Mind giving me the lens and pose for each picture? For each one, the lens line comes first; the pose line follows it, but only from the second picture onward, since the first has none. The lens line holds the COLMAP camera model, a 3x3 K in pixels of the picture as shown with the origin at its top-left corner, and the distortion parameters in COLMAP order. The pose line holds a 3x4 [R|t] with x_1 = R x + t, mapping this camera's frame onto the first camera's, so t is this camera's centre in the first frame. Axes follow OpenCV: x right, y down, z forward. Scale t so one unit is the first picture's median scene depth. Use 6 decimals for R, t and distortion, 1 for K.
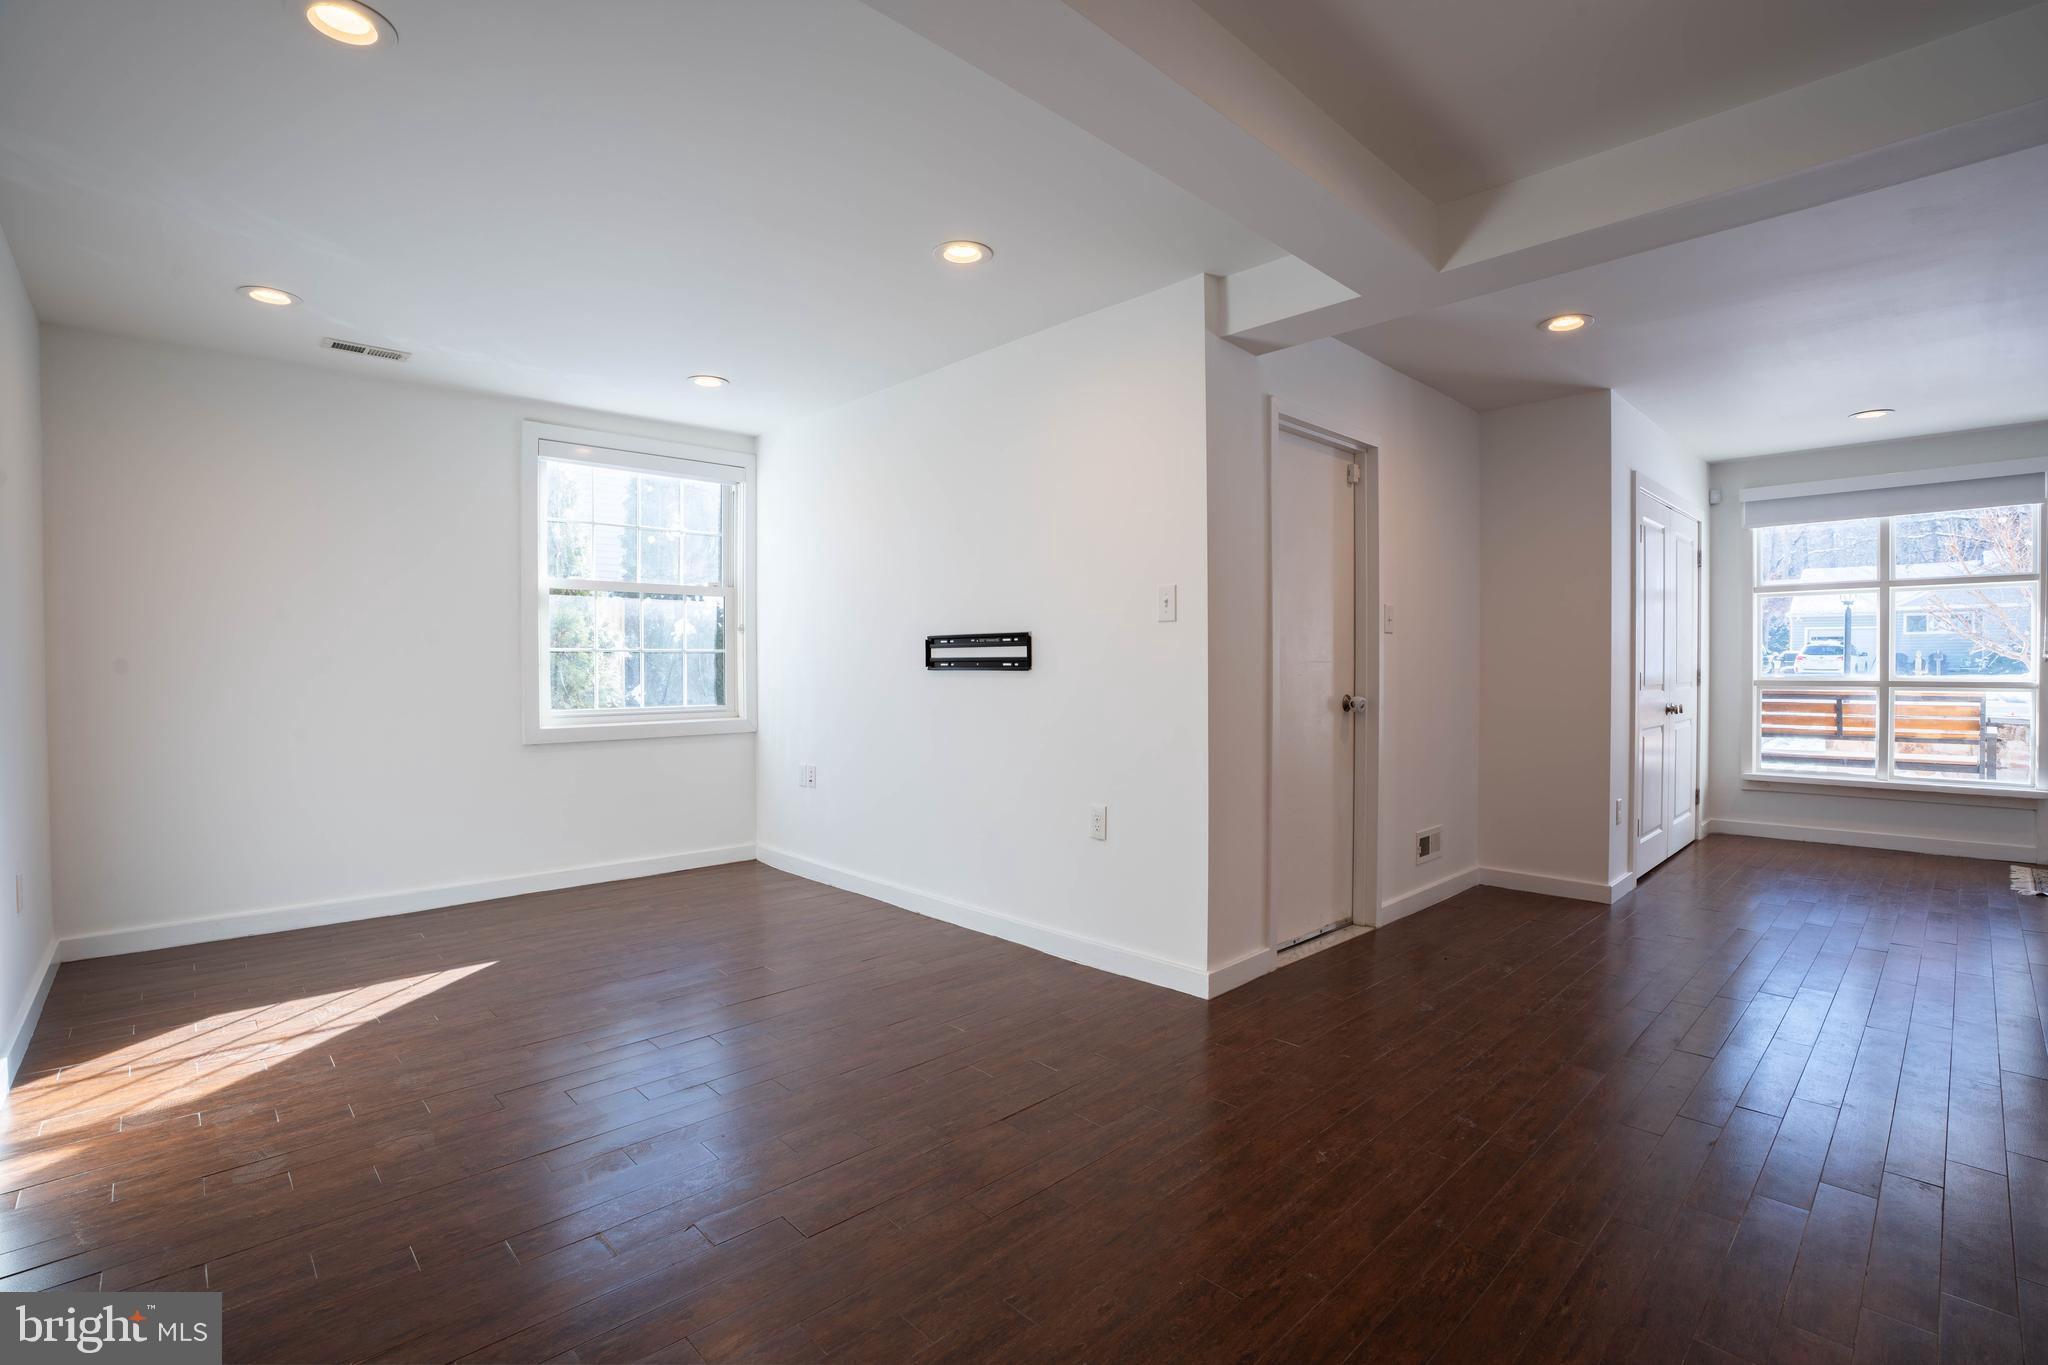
lens RADIAL K [[940.8, 0, 1024.0], [0, 940.8, 682.5], [0, 0, 1]] dist [-0.069159, 0.021157]
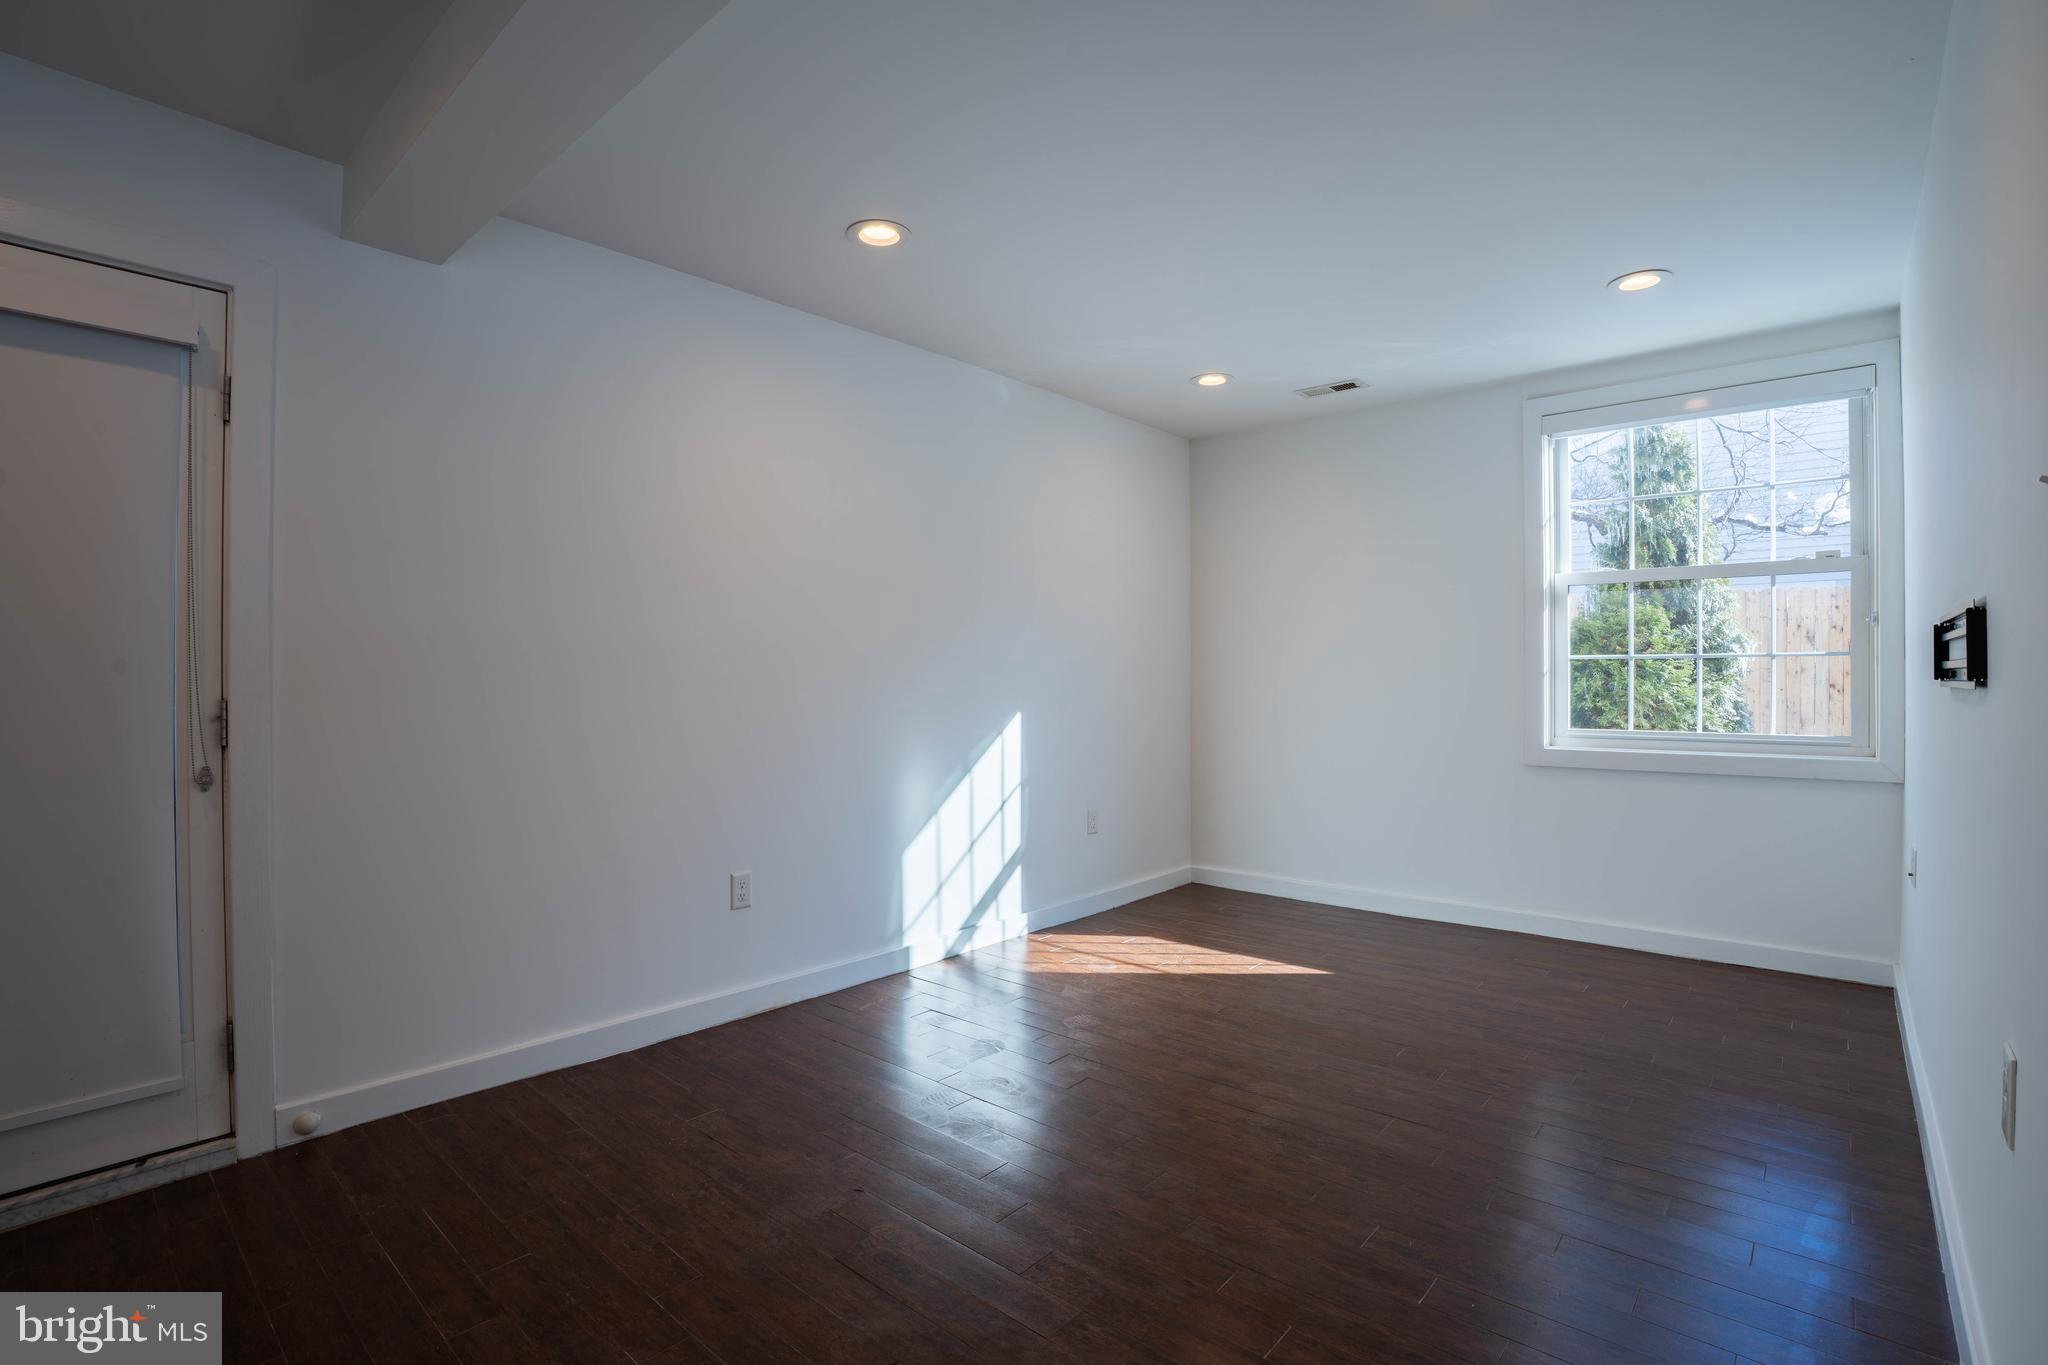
lens RADIAL K [[940.8, 0, 1024.0], [0, 940.8, 682.5], [0, 0, 1]] dist [-0.069159, 0.021157]
pose [[0.087902, 0.009935, -0.996080, 0.733308], [-0.018925, 0.999786, 0.008302, -0.023976], [0.995949, 0.018121, 0.088071, 1.068391]]
